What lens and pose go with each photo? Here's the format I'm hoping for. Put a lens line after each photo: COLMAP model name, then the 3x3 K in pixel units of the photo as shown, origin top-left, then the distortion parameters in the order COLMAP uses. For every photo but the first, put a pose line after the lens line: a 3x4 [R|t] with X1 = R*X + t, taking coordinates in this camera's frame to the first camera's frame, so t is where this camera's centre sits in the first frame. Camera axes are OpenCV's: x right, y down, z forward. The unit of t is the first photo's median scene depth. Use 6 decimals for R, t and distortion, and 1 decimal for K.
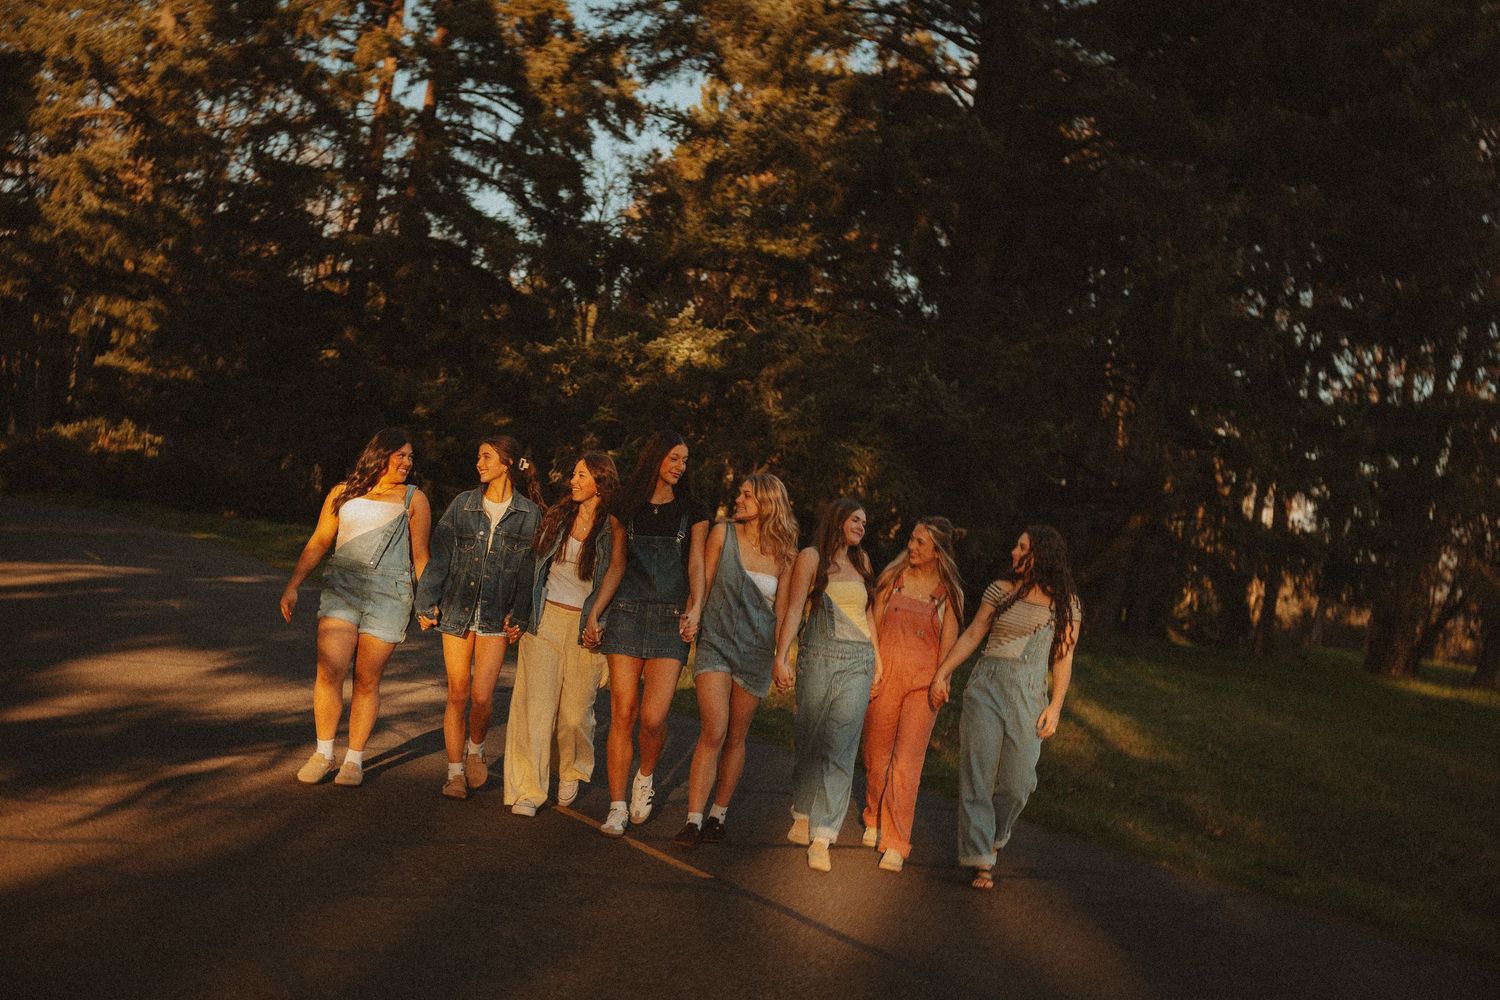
lens RADIAL K [[1677.7, 0, 705.1], [0, 1677.7, 500.9], [0, 0, 1]] dist [-0.001808, 0.000000]
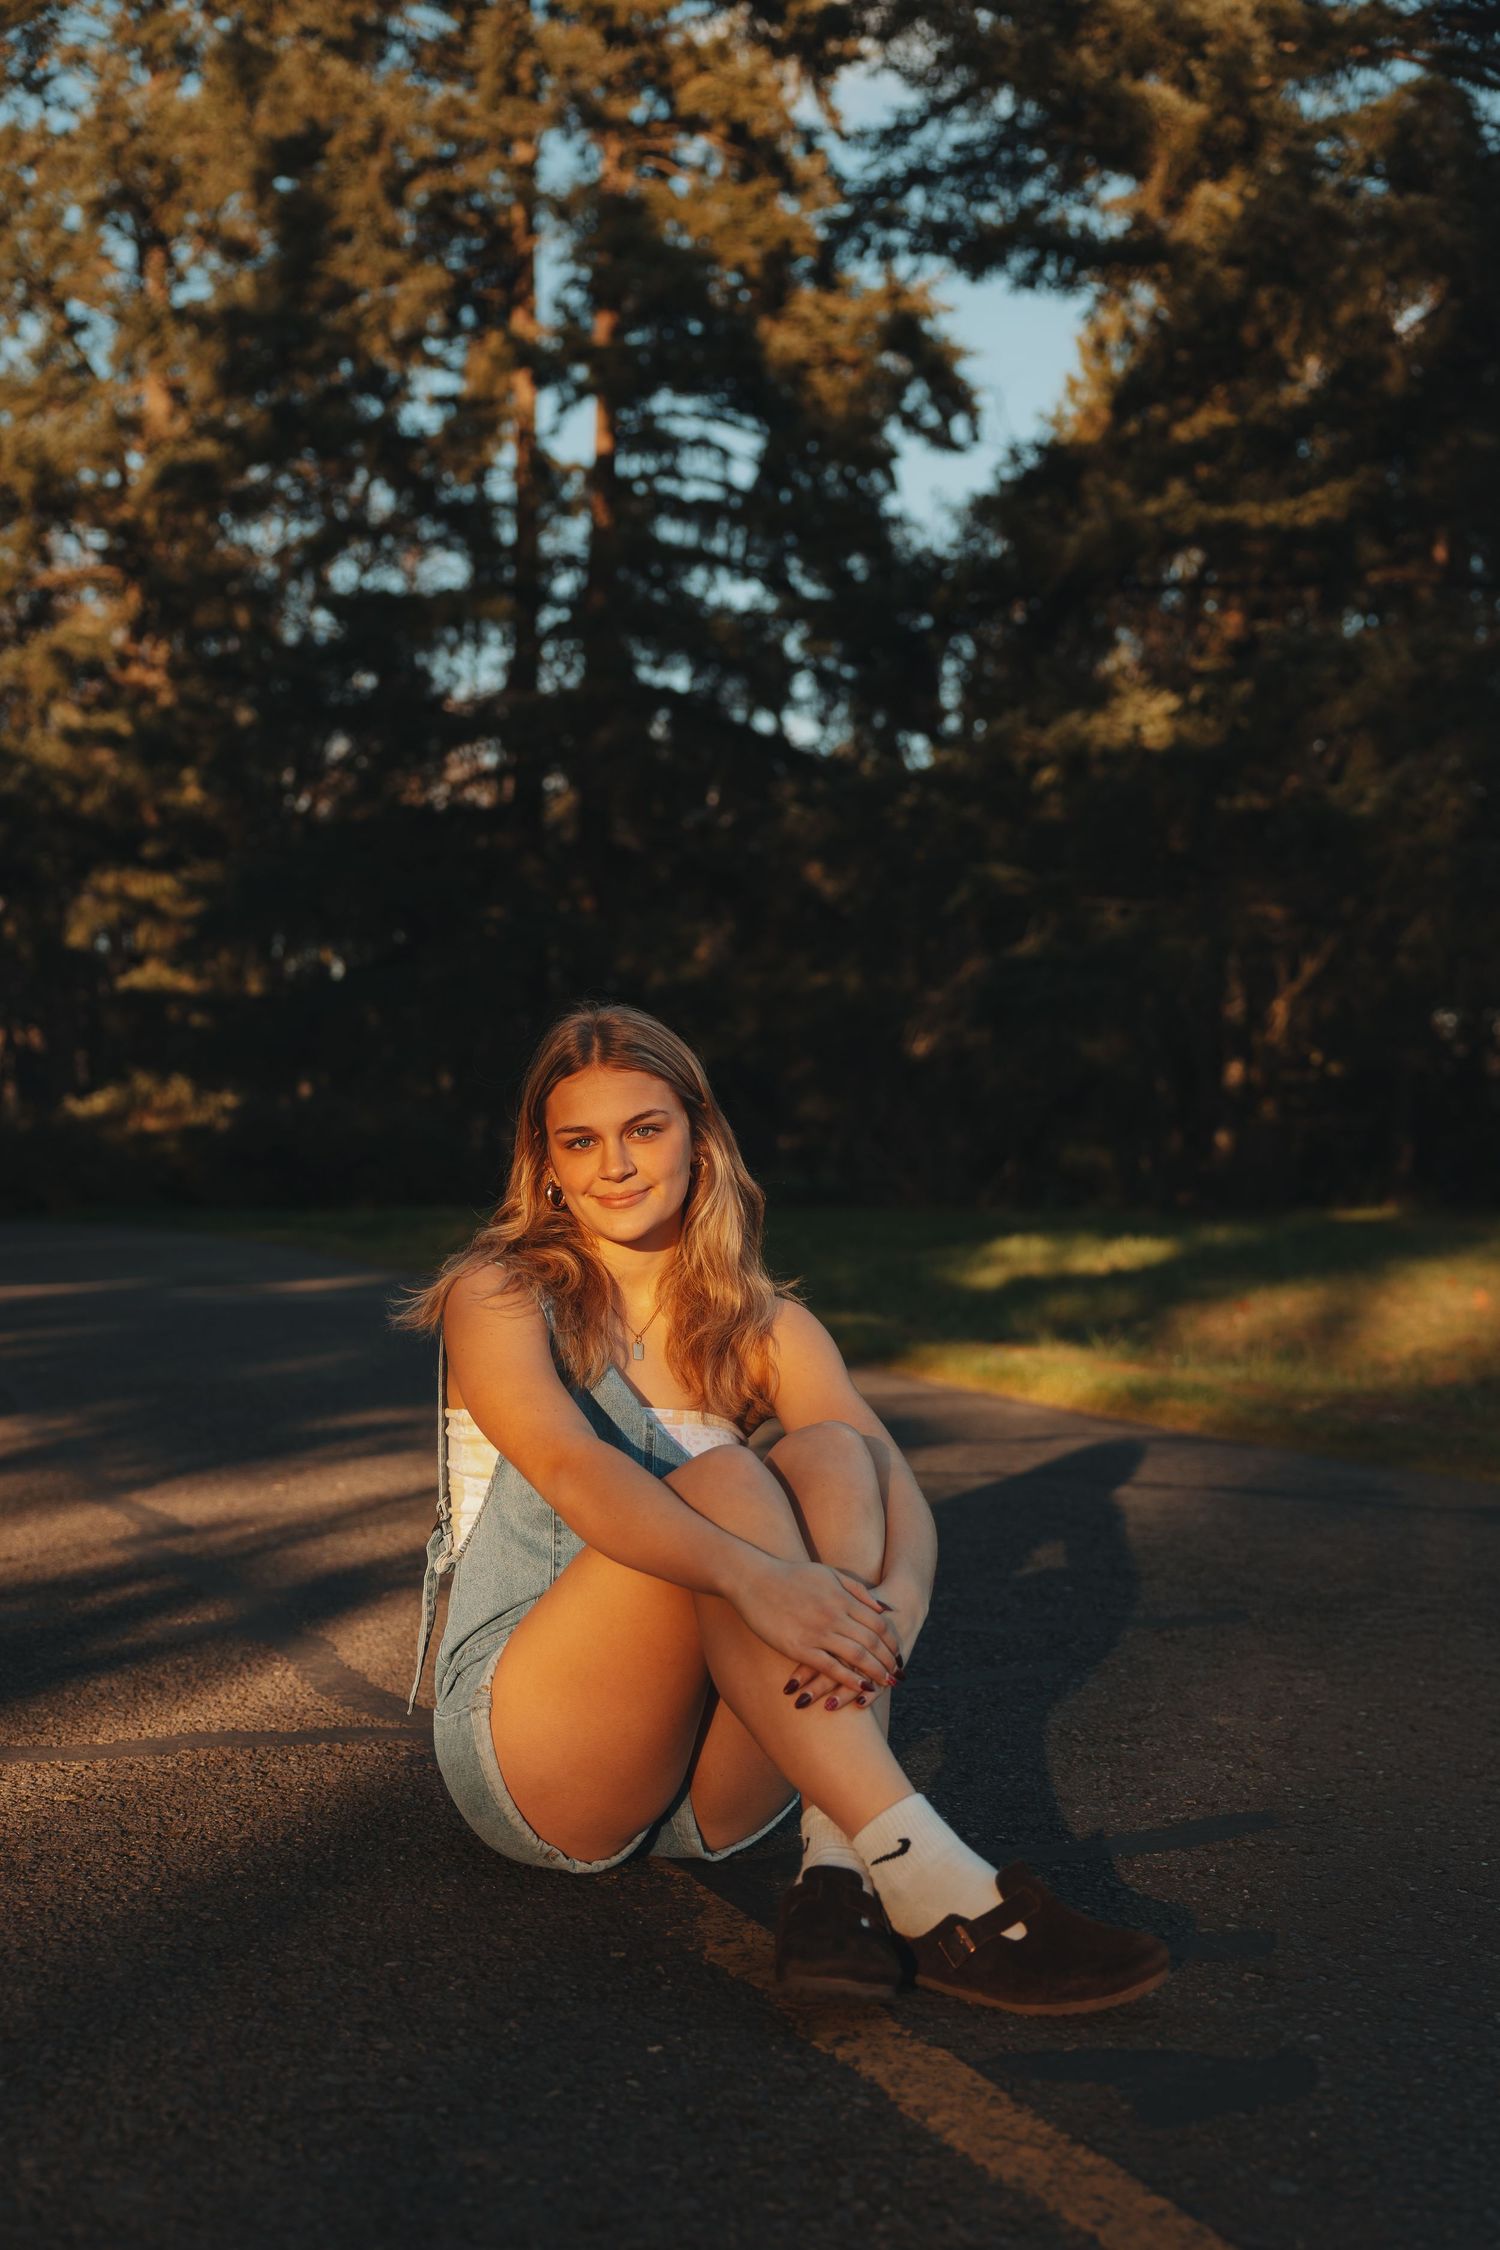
lens RADIAL K [[2759.1, 0, 730.4], [0, 2759.1, 1142.1], [0, 0, 1]] dist [0.003338, 0.000000]
pose [[0.976786, -0.142181, -0.160230, -0.006005], [0.142412, 0.989756, -0.010104, 0.011240], [0.160025, -0.012949, 0.987028, 0.083704]]
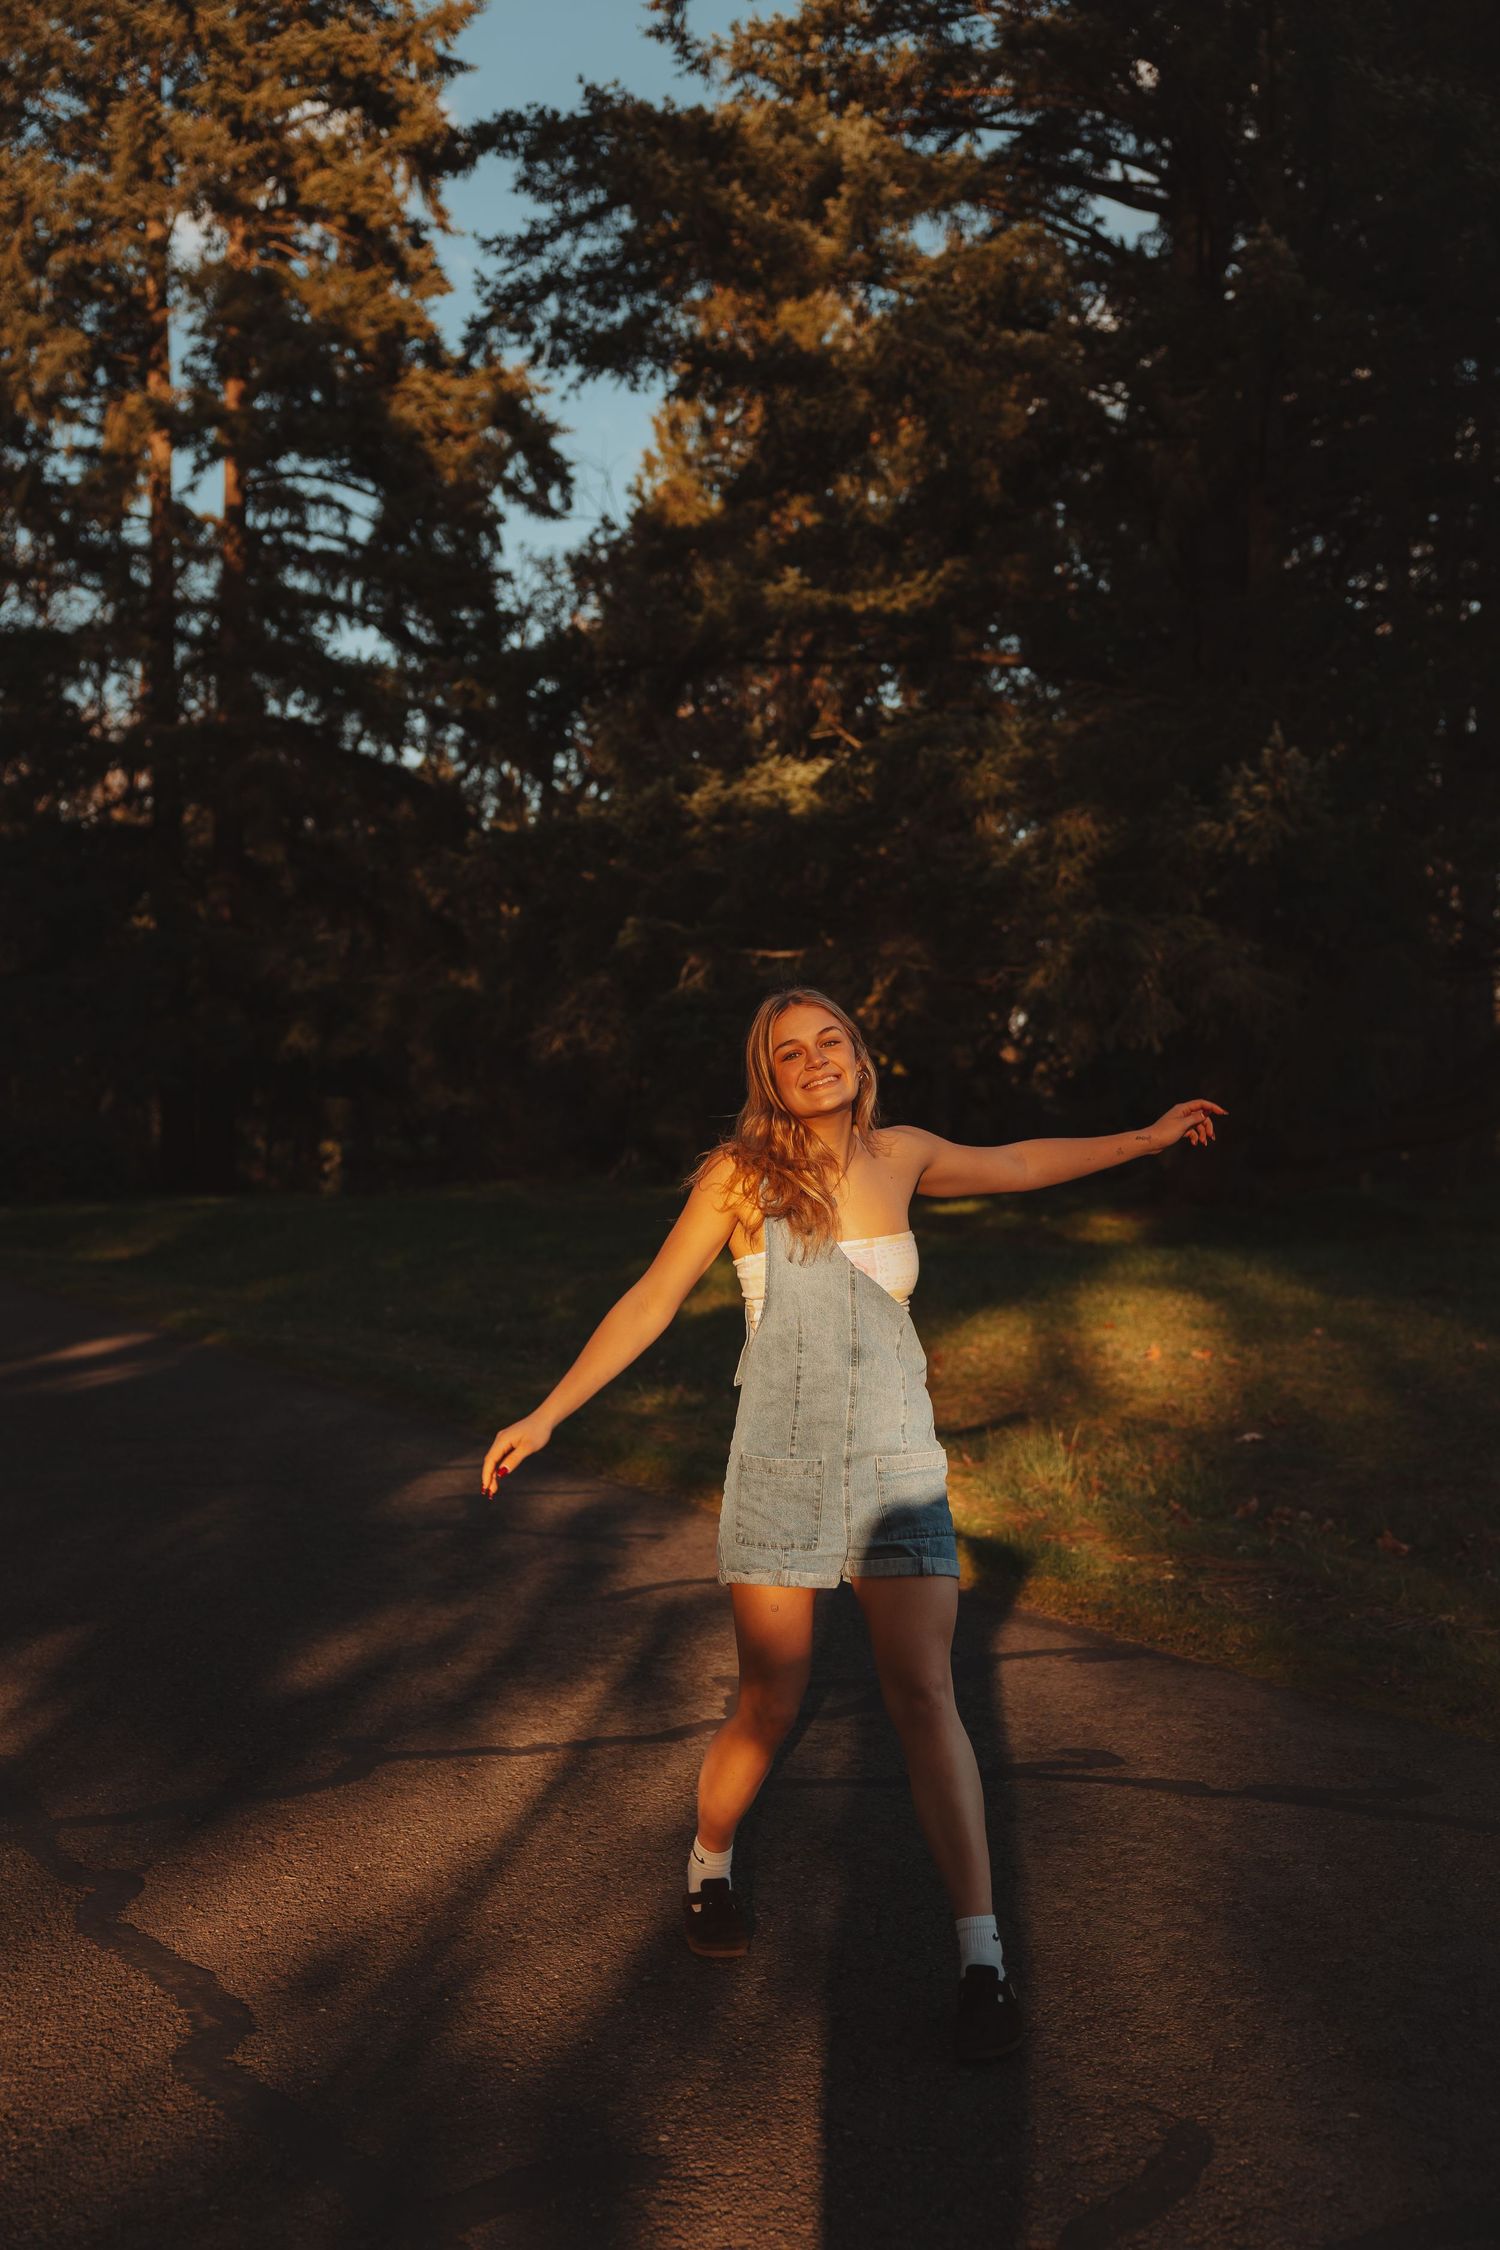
lens RADIAL K [[2376.0, 0, 743.9], [0, 2376.0, 1137.6], [0, 0, 1]] dist [0.006091, 0.000000]
pose [[0.988418, -0.151436, 0.009843, -0.020156], [0.151061, 0.988020, 0.031570, -0.001008], [-0.014505, -0.029717, 0.999453, 0.100459]]
